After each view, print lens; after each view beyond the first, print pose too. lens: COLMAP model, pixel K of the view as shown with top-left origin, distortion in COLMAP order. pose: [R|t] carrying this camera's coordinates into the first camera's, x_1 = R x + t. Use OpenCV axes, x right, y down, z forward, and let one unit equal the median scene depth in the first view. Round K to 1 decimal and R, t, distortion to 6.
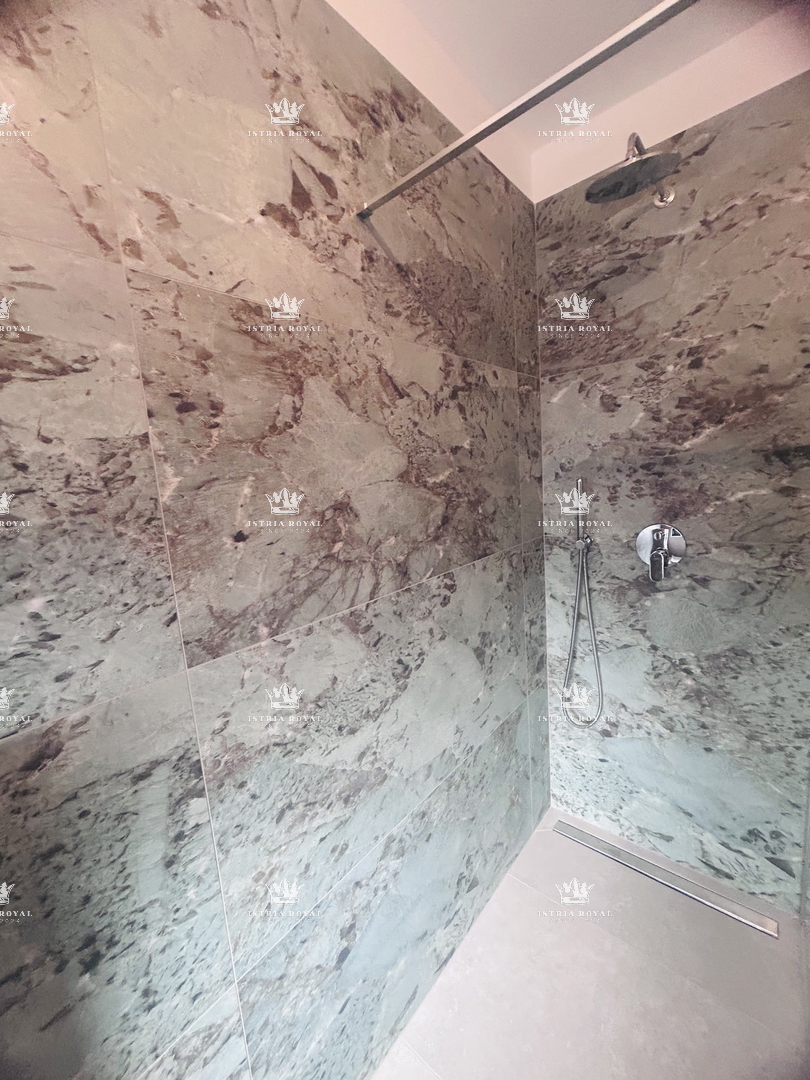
lens RADIAL K [[434.8, 0, 399.1], [0, 434.8, 539.4], [0, 0, 1]] dist [0.001103, -0.001014]
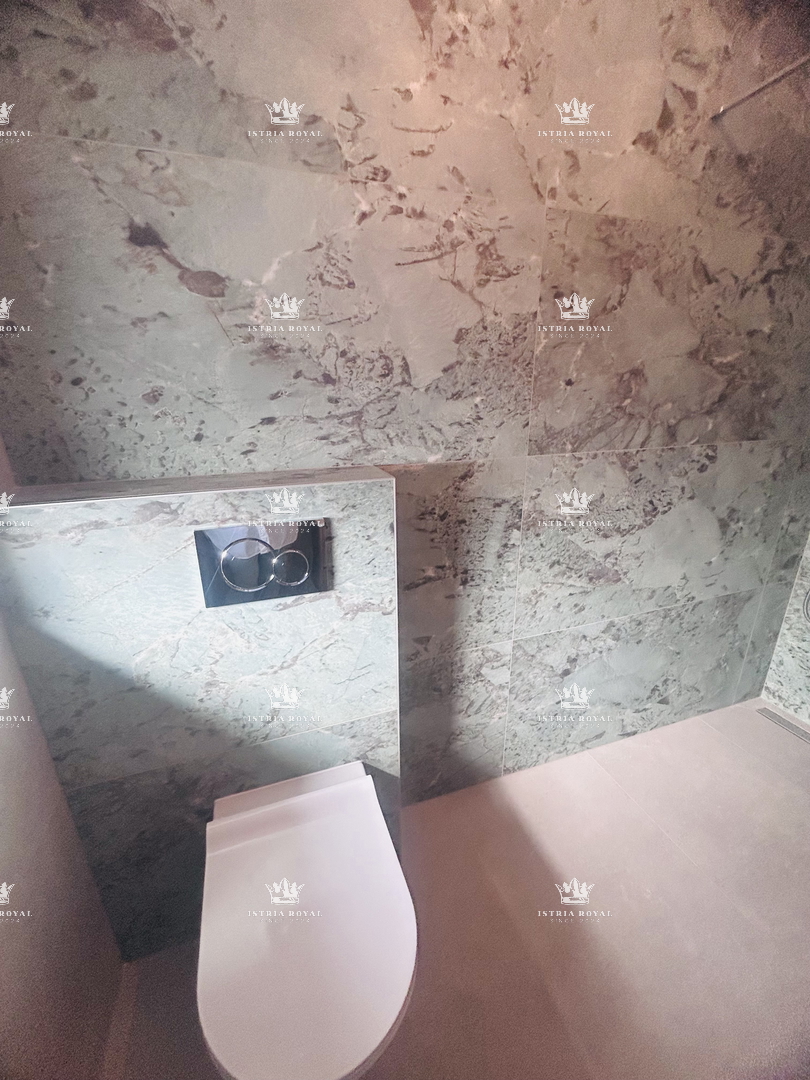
lens RADIAL K [[434.8, 0, 399.1], [0, 434.8, 539.4], [0, 0, 1]] dist [0.001103, -0.001014]
pose [[0.865864, 0.217091, -0.450723, -0.047613], [-0.124090, 0.965984, 0.226882, 0.214236], [0.484645, -0.140519, 0.863350, -0.619899]]
